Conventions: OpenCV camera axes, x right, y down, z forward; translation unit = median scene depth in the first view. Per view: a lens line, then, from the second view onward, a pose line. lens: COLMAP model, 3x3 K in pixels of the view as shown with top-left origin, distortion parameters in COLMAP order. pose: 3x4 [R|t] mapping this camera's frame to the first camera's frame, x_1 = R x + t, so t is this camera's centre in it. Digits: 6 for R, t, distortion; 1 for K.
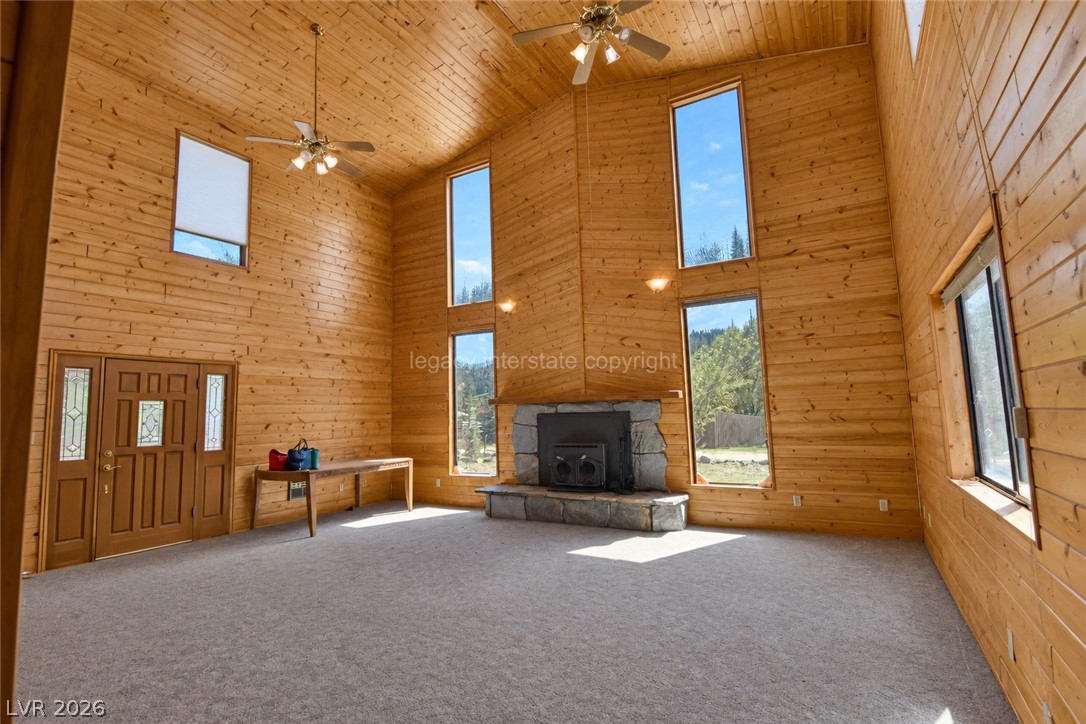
lens RADIAL K [[538.5, 0, 539.6], [0, 538.5, 353.8], [0, 0, 1]] dist [0.026481, 0.000078]
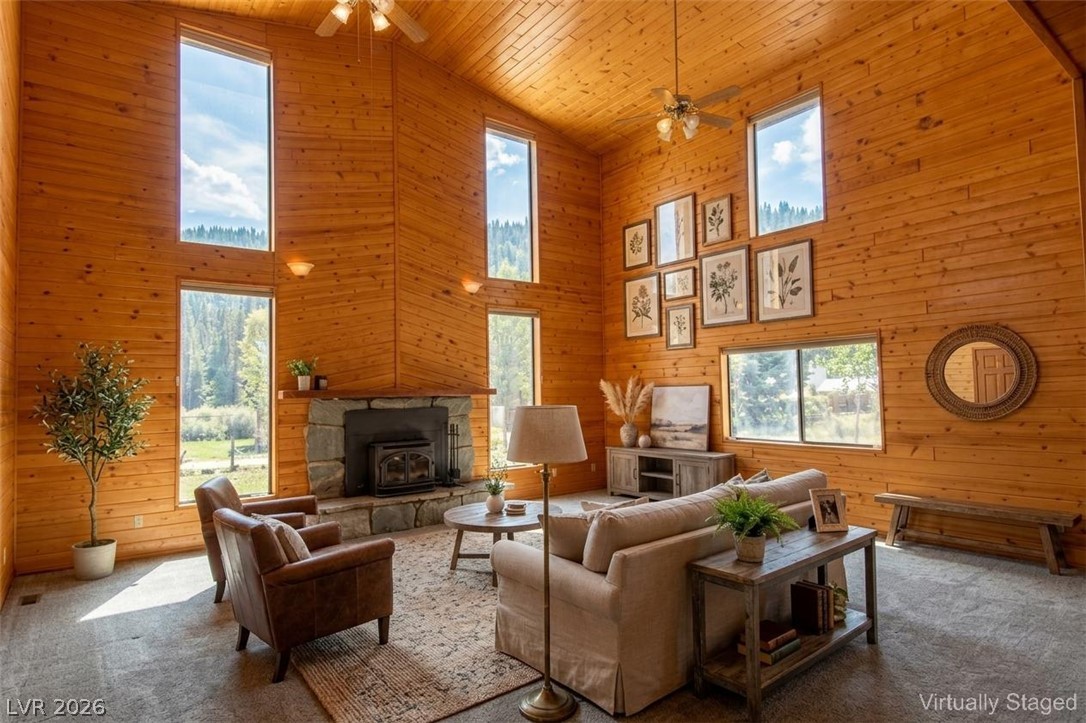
lens RADIAL K [[584.1, 0, 543.0], [0, 584.1, 361.5], [0, 0, 1]] dist [-0.001969, -0.000257]
pose [[0.382726, 0.074569, 0.920848, -0.740986], [-0.099640, 0.994255, -0.039101, 0.044575], [-0.918473, -0.076788, 0.387957, 0.401858]]
